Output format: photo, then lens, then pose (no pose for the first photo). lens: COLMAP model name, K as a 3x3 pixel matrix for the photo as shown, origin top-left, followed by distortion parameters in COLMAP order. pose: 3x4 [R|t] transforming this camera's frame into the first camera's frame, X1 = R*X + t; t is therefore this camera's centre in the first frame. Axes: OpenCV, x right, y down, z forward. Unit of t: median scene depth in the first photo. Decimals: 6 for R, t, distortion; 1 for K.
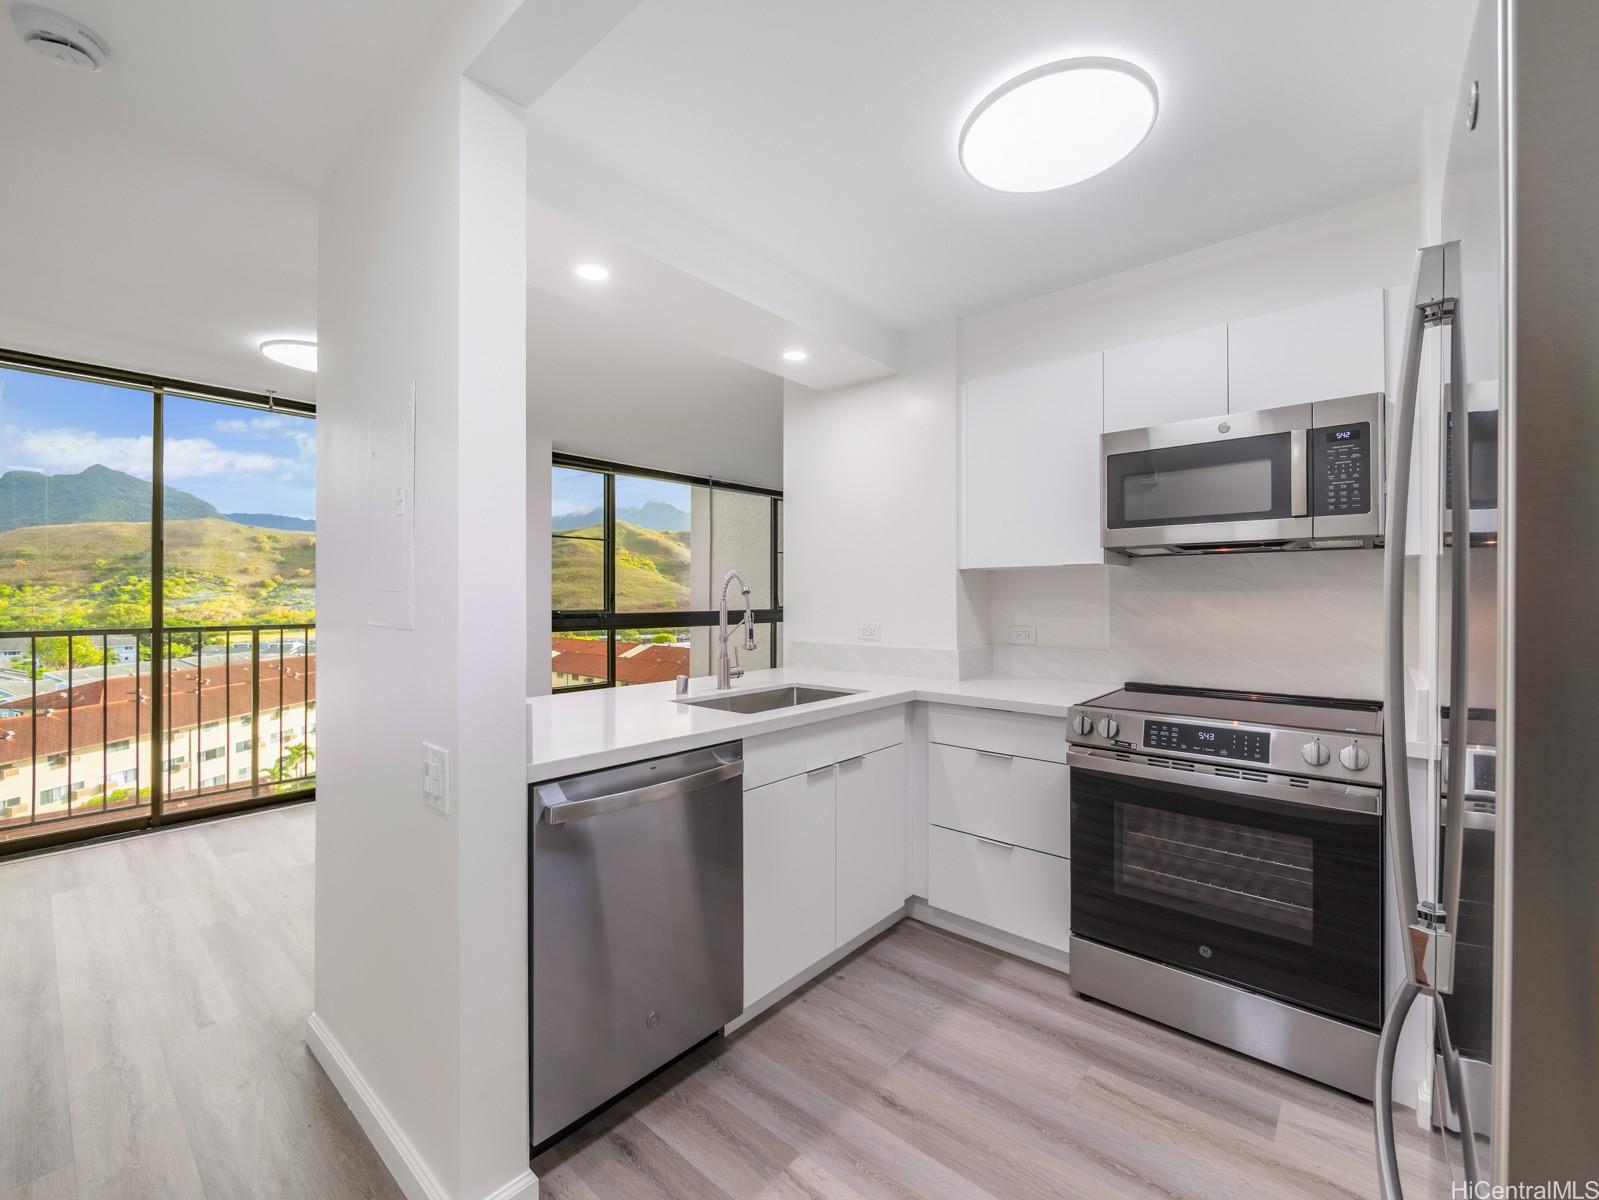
lens RADIAL K [[667.0, 0, 798.8], [0, 667.0, 598.3], [0, 0, 1]] dist [-0.010808, 0.000385]
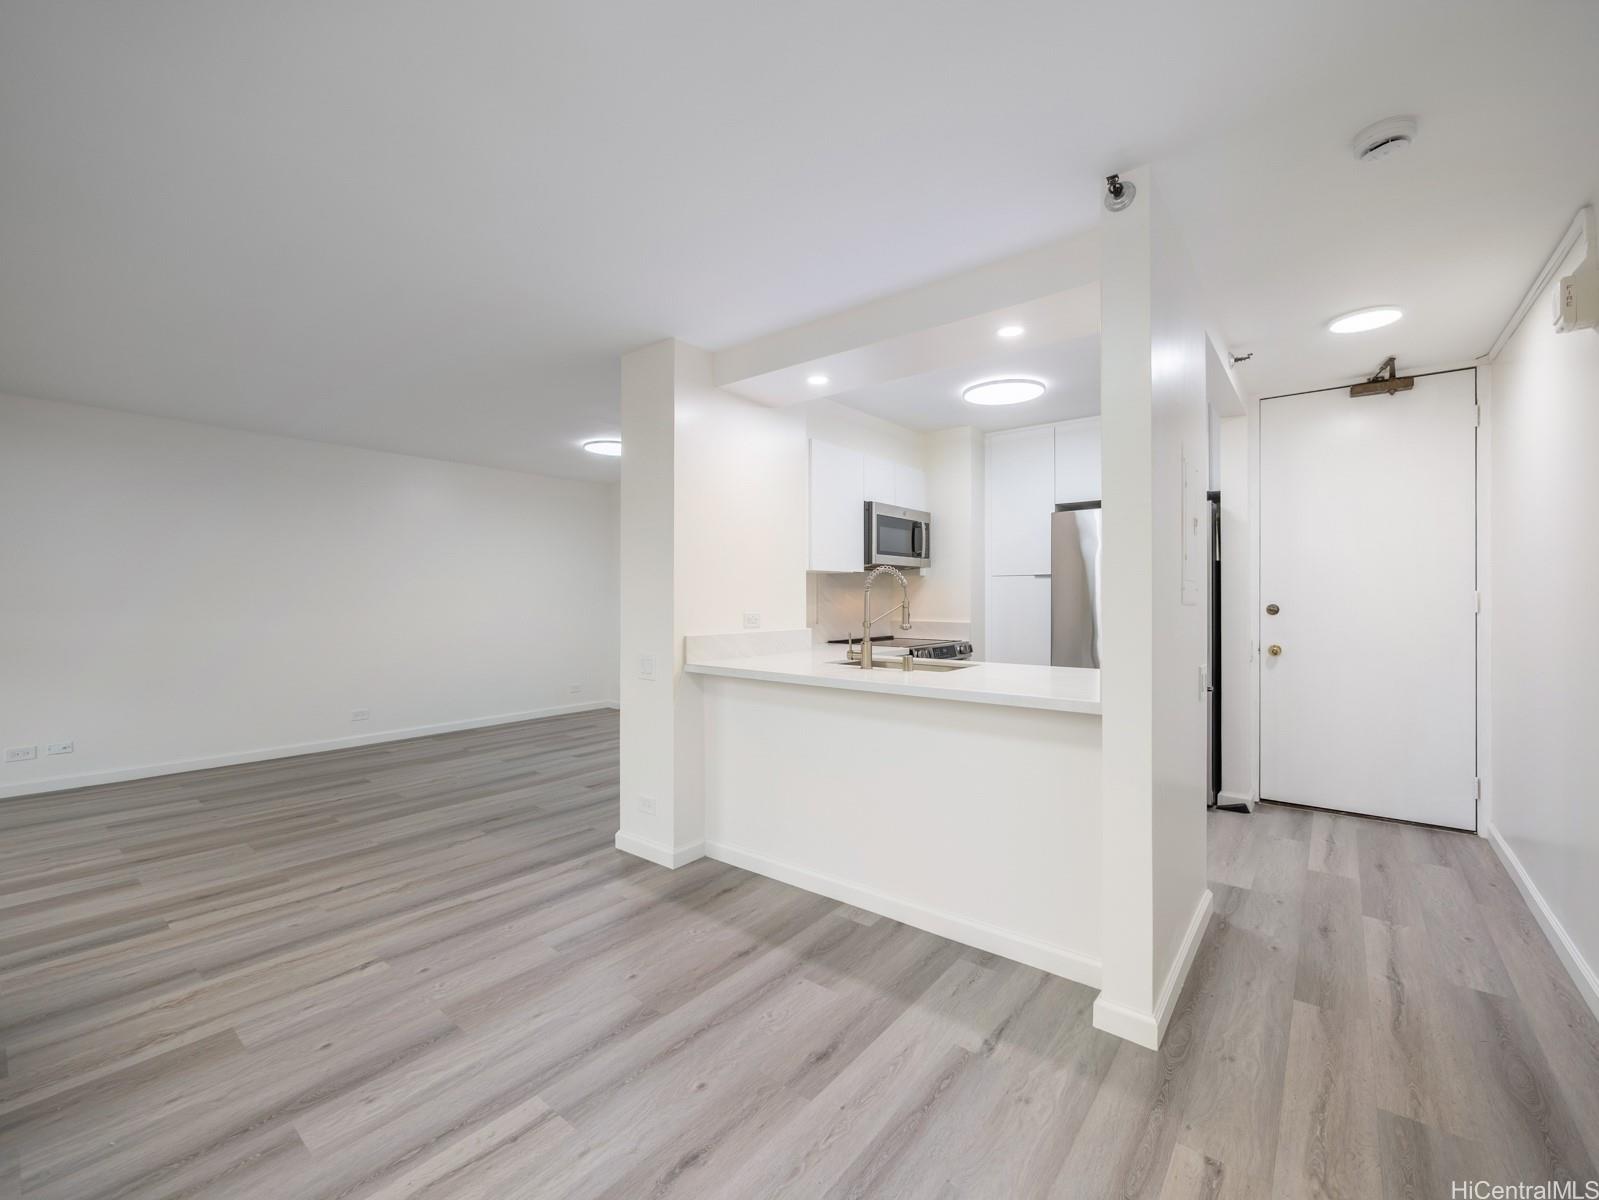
lens RADIAL K [[667.0, 0, 803.5], [0, 667.0, 599.8], [0, 0, 1]] dist [-0.010808, 0.000385]
pose [[-0.031946, -0.003534, 0.999483, -0.544770], [0.005412, 0.999978, 0.003709, 0.005734], [-0.999475, 0.005528, -0.031927, 0.498271]]
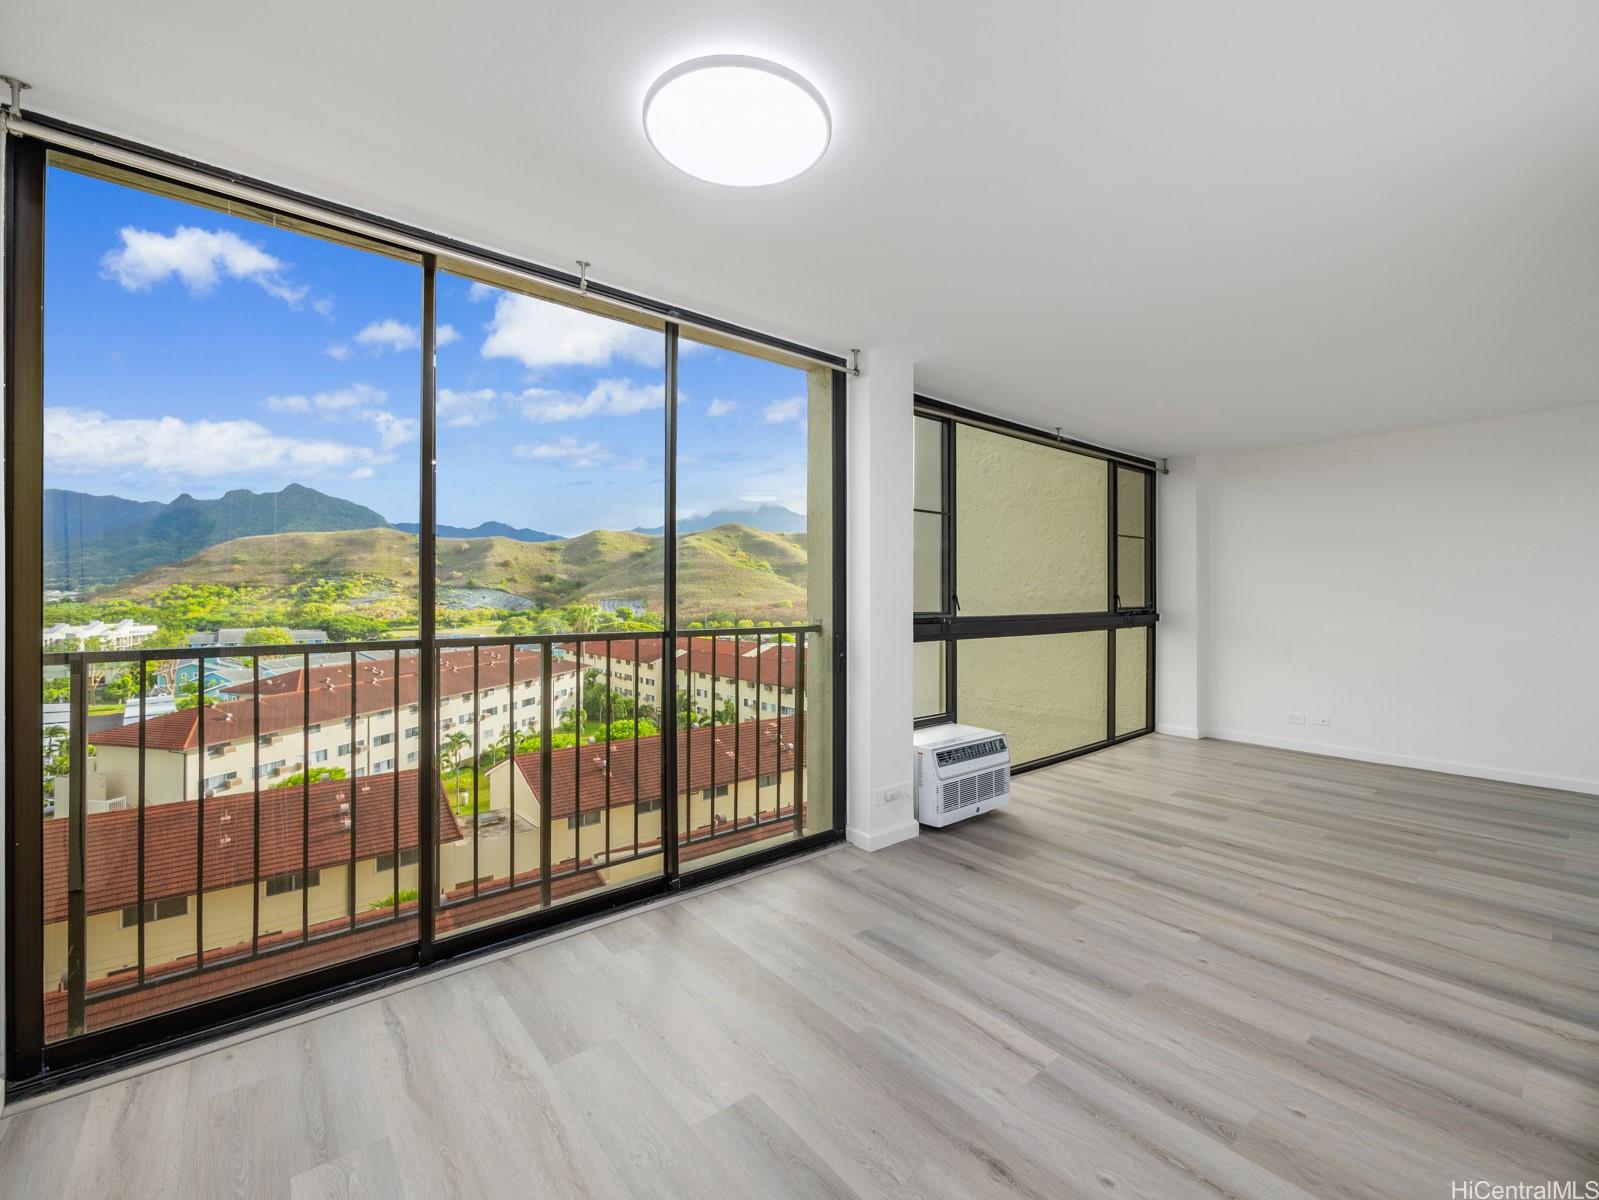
lens RADIAL K [[667.0, 0, 803.3], [0, 667.0, 599.8], [0, 0, 1]] dist [-0.010808, 0.000385]
pose [[0.986959, 0.002238, -0.160959, -0.322519], [-0.002071, 0.999997, 0.001205, 0.004787], [0.160961, -0.000856, 0.986960, 0.273061]]
